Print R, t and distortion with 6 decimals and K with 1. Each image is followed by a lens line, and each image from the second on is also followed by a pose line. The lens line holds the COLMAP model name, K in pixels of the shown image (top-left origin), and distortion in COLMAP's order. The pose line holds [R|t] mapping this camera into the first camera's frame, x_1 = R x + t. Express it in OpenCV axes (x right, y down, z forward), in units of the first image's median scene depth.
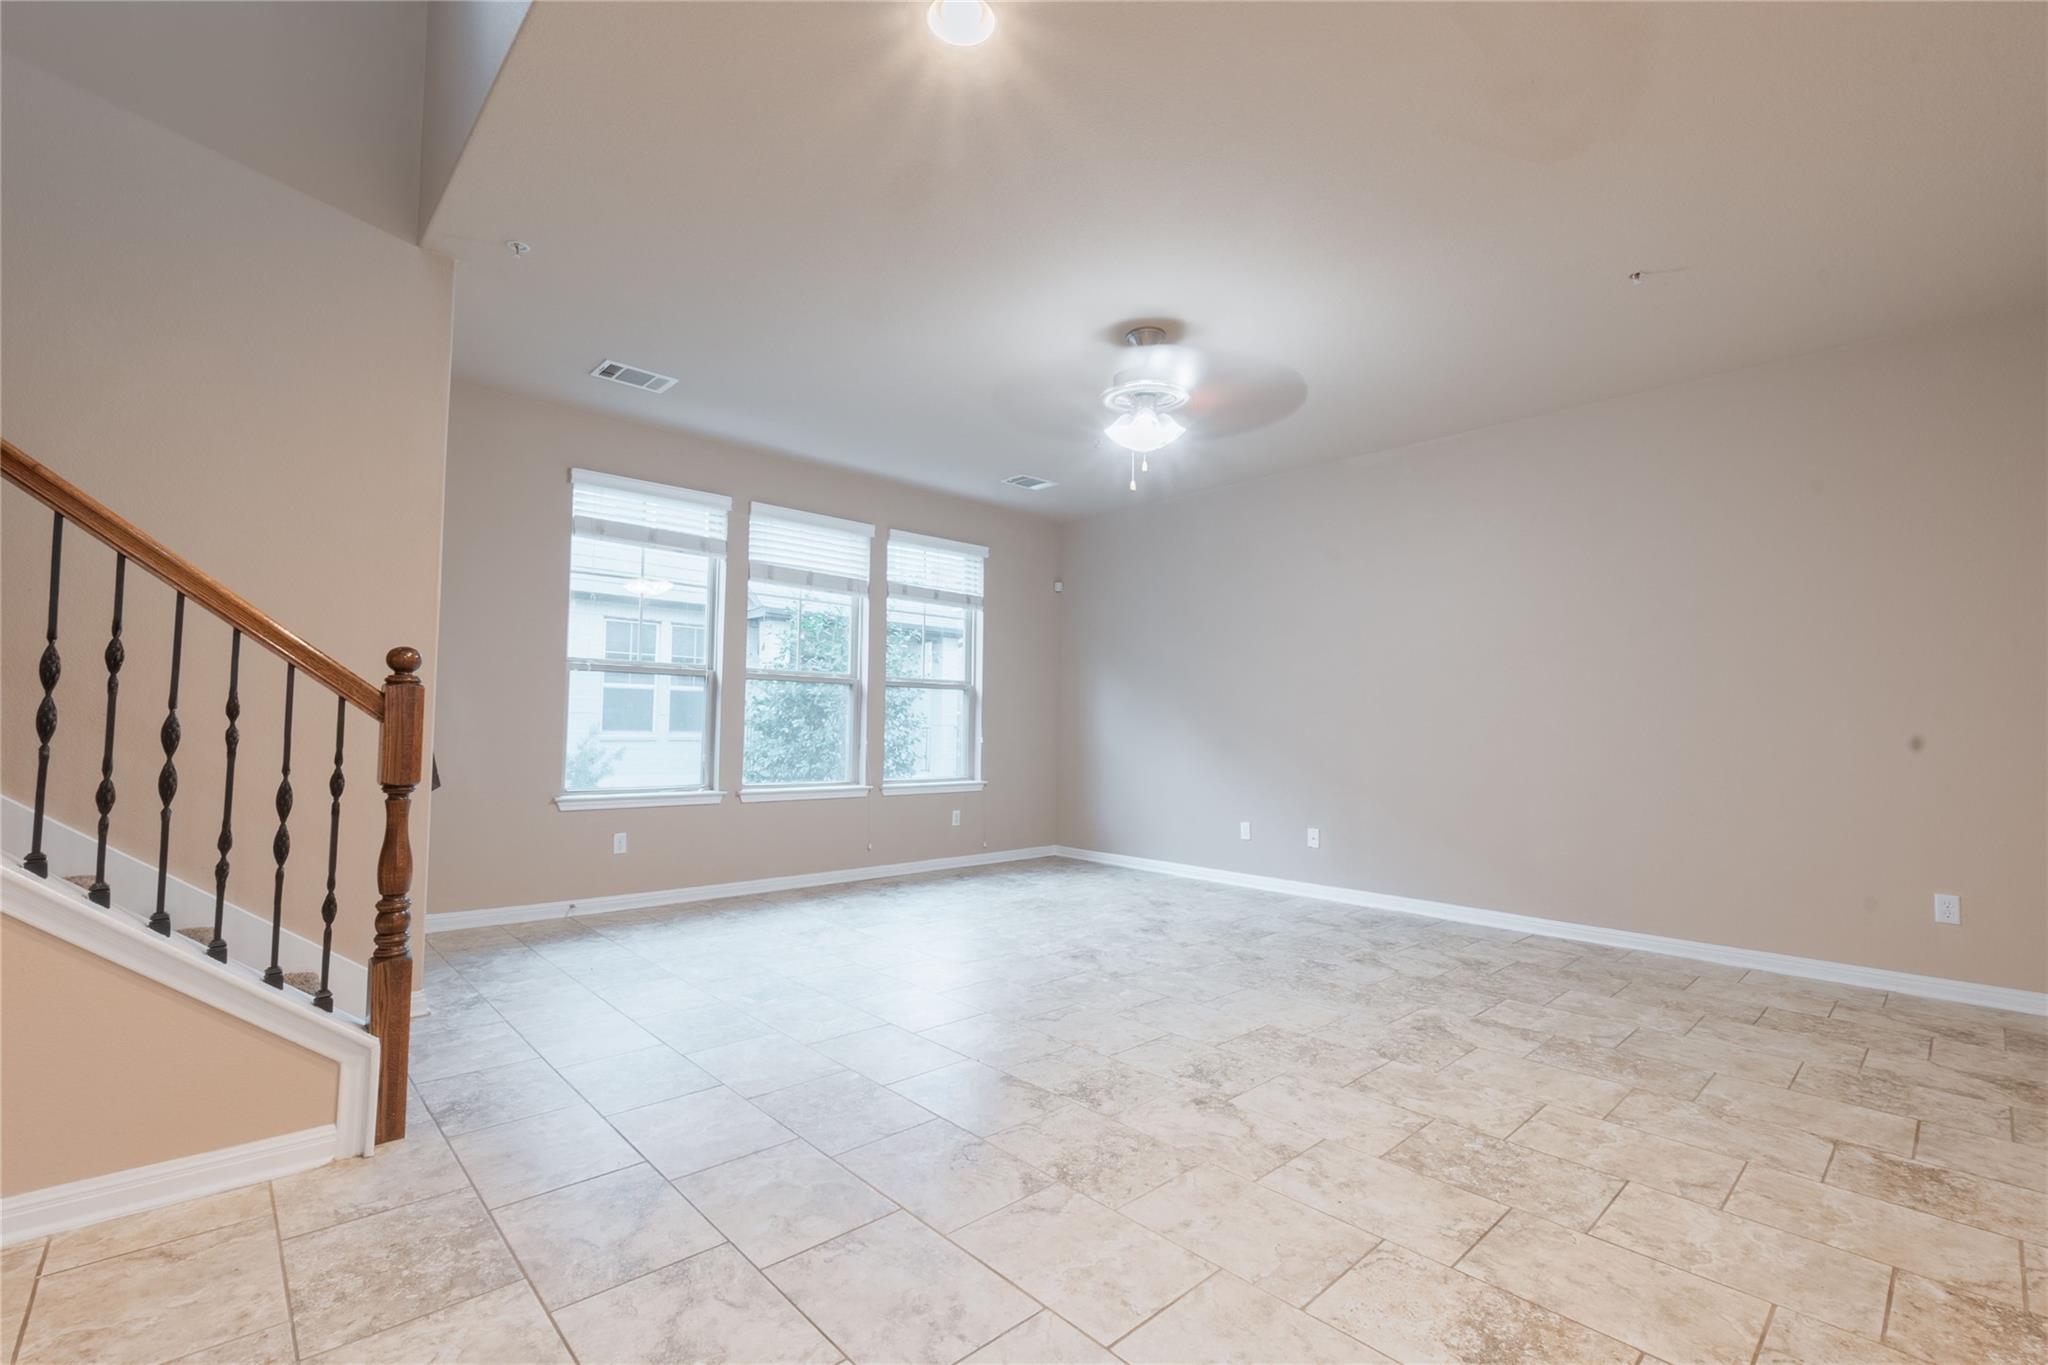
lens RADIAL K [[886.5, 0, 1012.3], [0, 886.5, 684.2], [0, 0, 1]] dist [-0.004552, 0.001496]
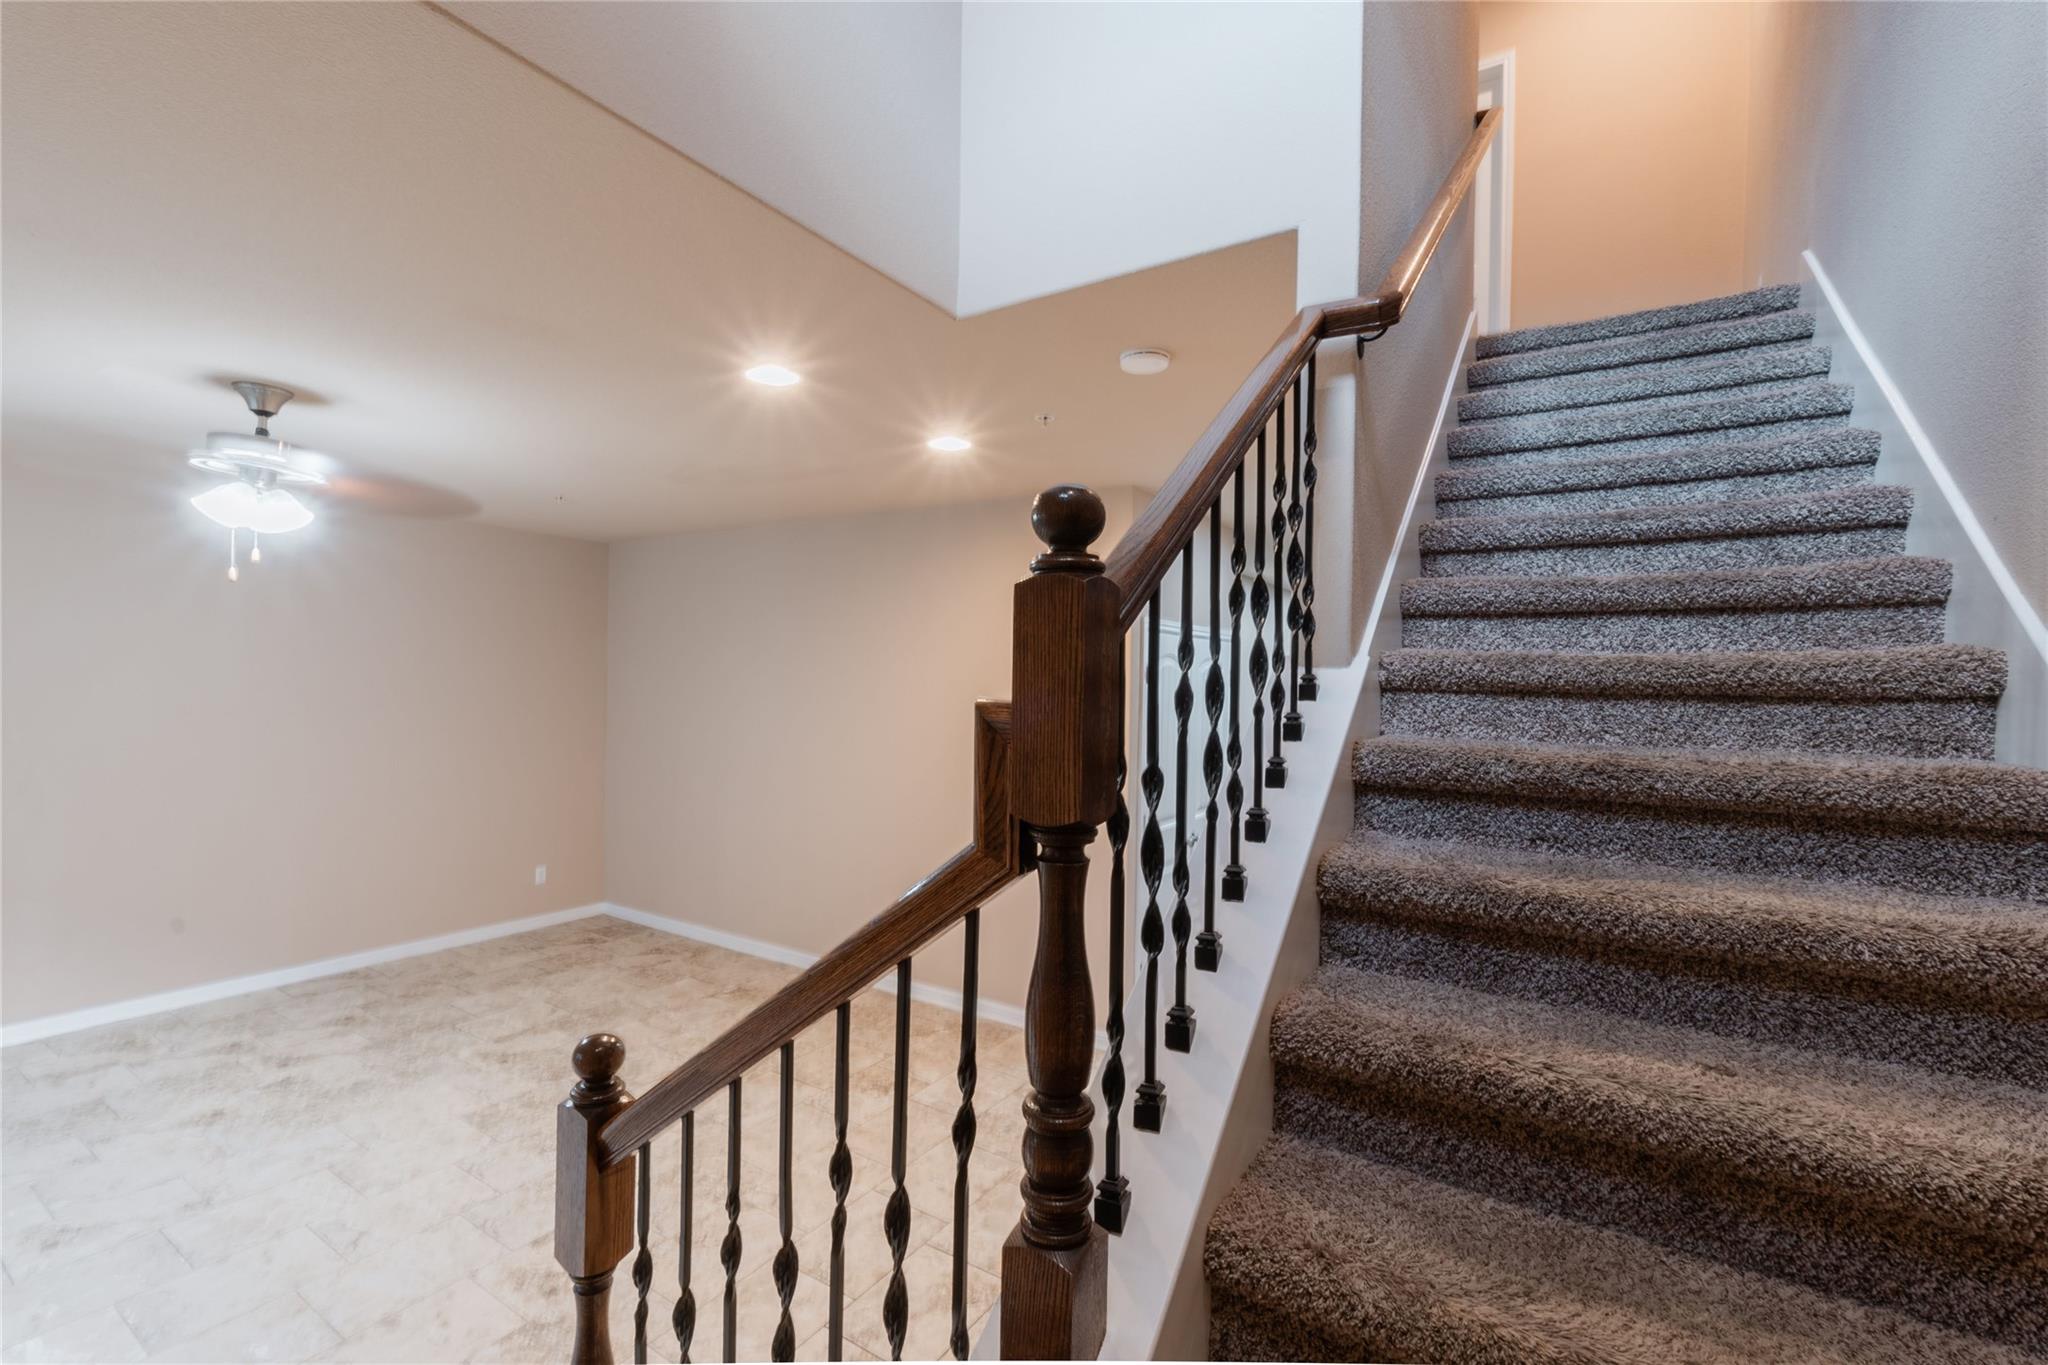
lens RADIAL K [[887.5, 0, 1019.7], [0, 887.5, 686.6], [0, 0, 1]] dist [-0.002674, -0.000130]
pose [[-0.256773, -0.025450, 0.966137, -1.105027], [-0.075690, 0.997112, 0.006150, -0.253061], [-0.963503, -0.071548, -0.257958, 0.733455]]
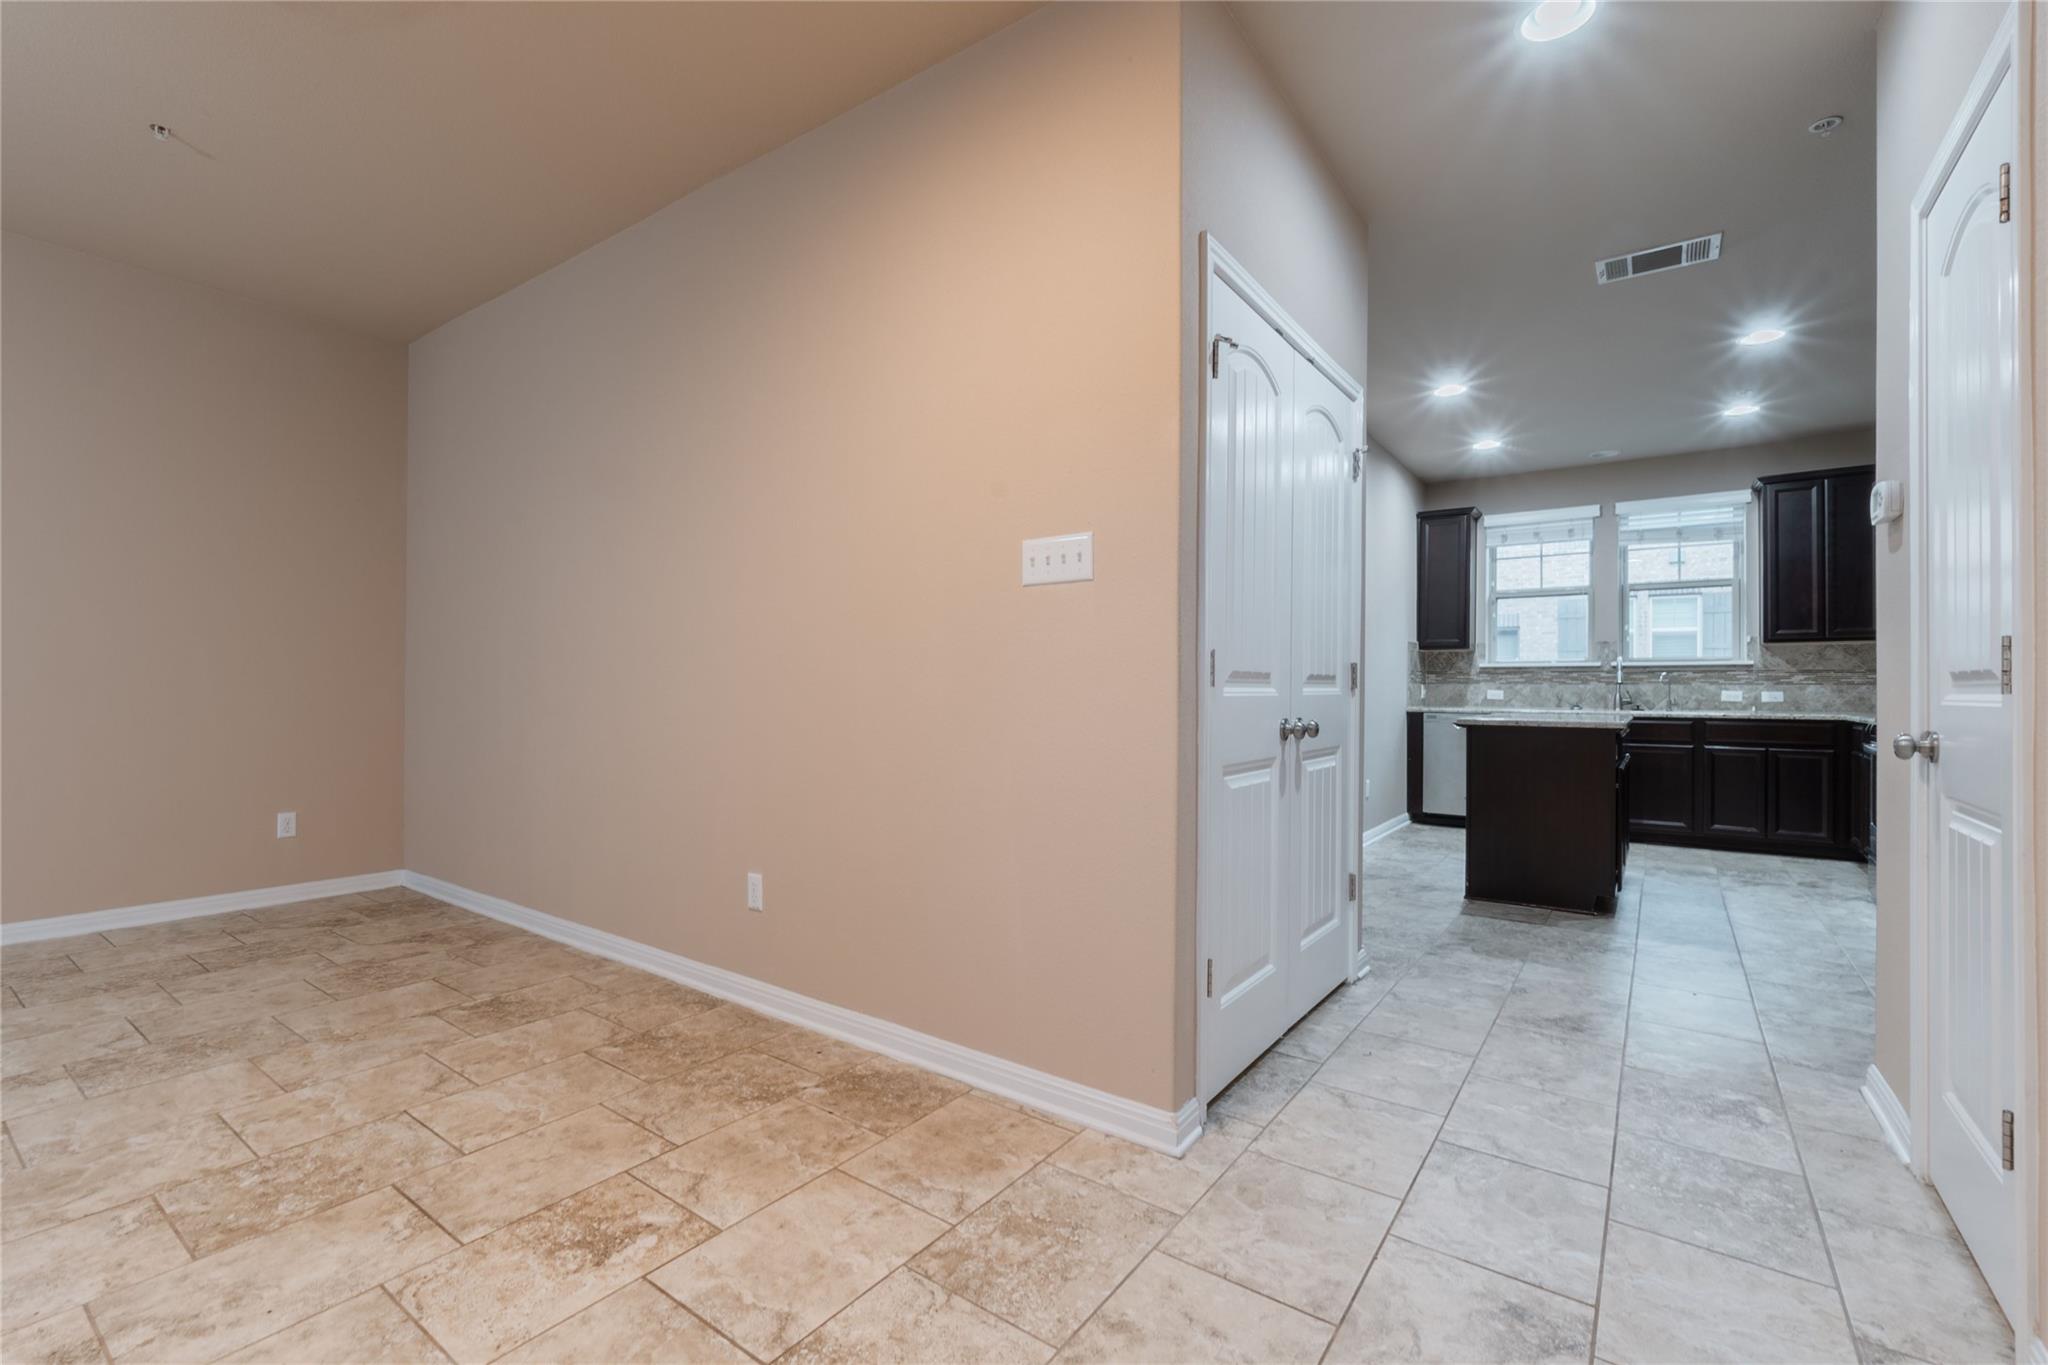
lens RADIAL K [[886.5, 0, 1012.3], [0, 886.5, 684.2], [0, 0, 1]] dist [-0.004552, 0.001496]
pose [[-0.199704, -0.011075, 0.979794, -0.336627], [-0.064259, 0.997932, -0.001818, 0.016009], [-0.977747, -0.063323, -0.200002, 0.408091]]
